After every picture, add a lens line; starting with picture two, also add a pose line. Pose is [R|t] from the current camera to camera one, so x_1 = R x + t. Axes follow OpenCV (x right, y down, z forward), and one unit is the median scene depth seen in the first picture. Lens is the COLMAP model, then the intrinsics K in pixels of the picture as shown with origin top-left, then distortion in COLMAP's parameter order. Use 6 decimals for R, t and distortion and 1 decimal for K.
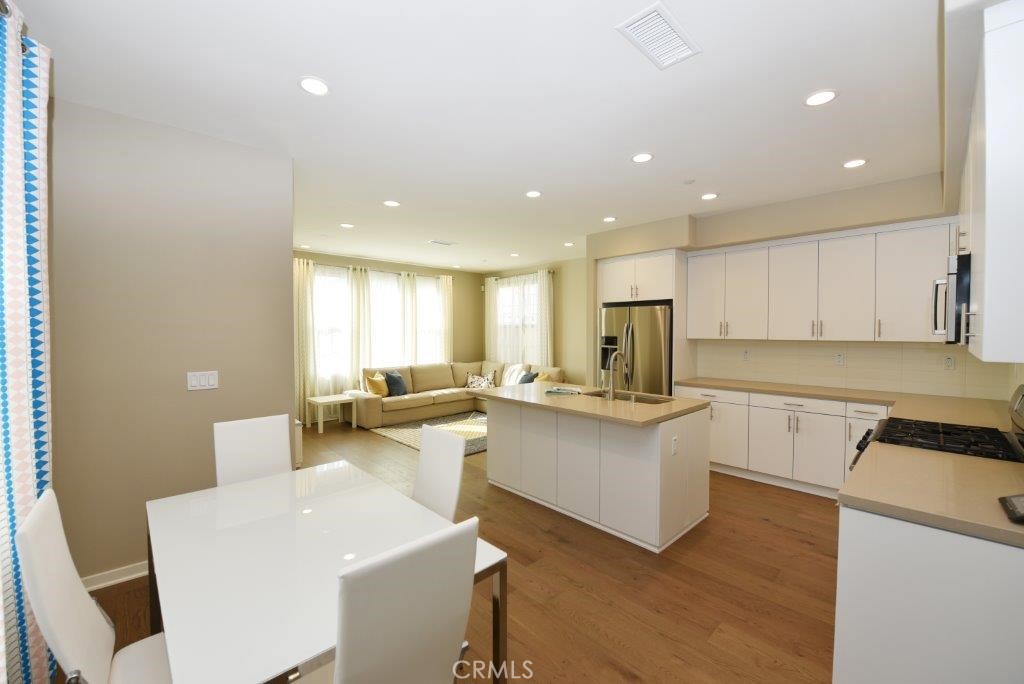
lens RADIAL K [[411.8, 0, 513.8], [0, 411.8, 340.4], [0, 0, 1]] dist [0.002762, 0.000177]
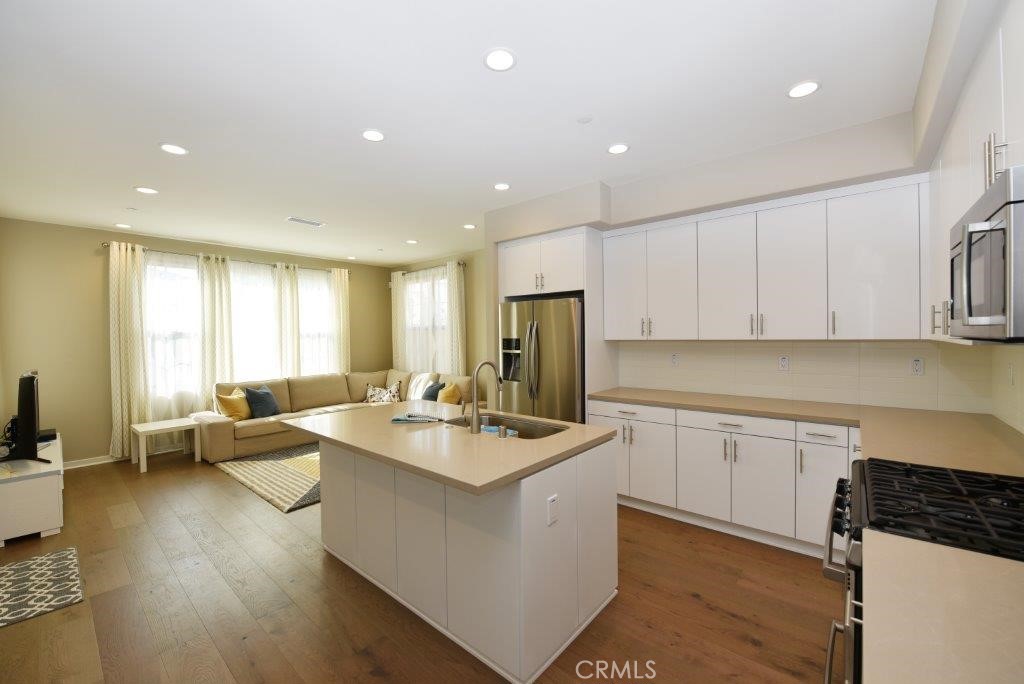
lens RADIAL K [[411.8, 0, 510.4], [0, 411.8, 340.4], [0, 0, 1]] dist [0.002762, 0.000177]
pose [[0.994939, -0.014422, 0.099444, 0.131511], [0.015262, 0.999854, -0.007687, 0.000095], [-0.099319, 0.009166, 0.995013, 0.184227]]
